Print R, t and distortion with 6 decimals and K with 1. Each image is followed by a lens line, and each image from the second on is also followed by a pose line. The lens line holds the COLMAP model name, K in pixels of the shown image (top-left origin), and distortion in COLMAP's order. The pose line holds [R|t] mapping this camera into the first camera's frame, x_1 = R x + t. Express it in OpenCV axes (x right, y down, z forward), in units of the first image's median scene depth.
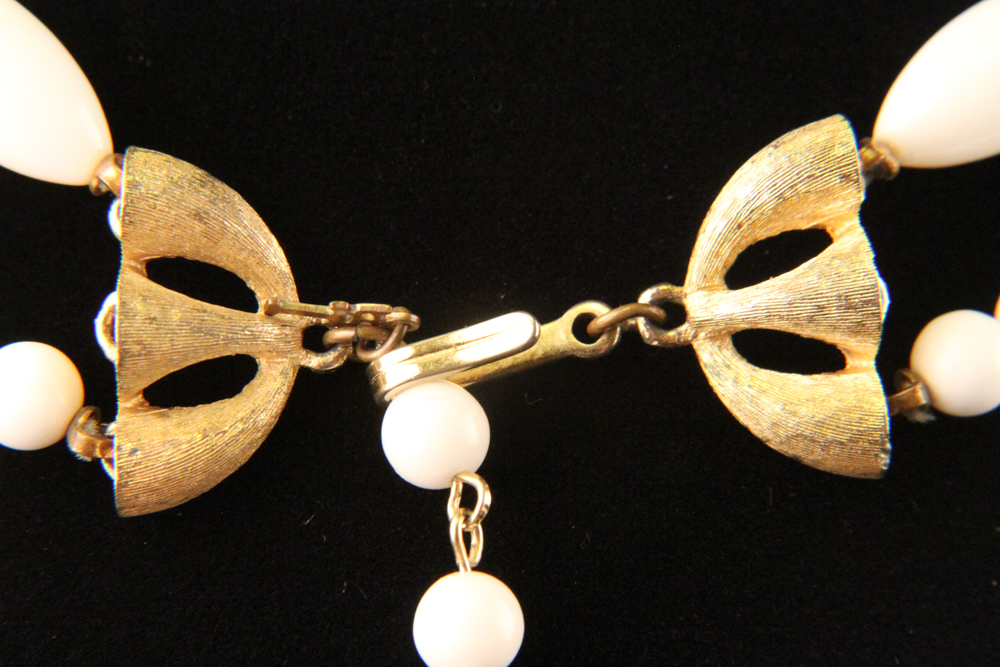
lens RADIAL K [[4840.0, 0, 498.9], [0, 4840.0, 333.8], [0, 0, 1]] dist [0.318379, 0.000000]
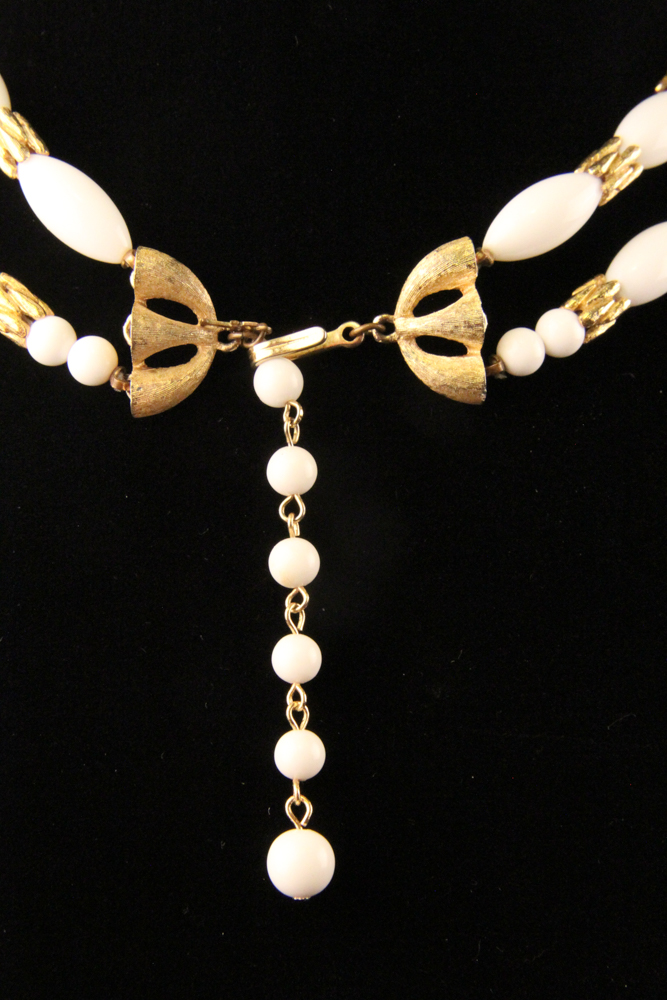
lens RADIAL K [[1676.8, 0, 338.2], [0, 1676.8, 499.8], [0, 0, 1]] dist [0.063122, 0.000000]
pose [[0.999859, 0.016693, -0.001694, 0.015913], [-0.016359, 0.992323, 0.122586, -0.019743], [0.003727, -0.122541, 0.992456, 0.242230]]
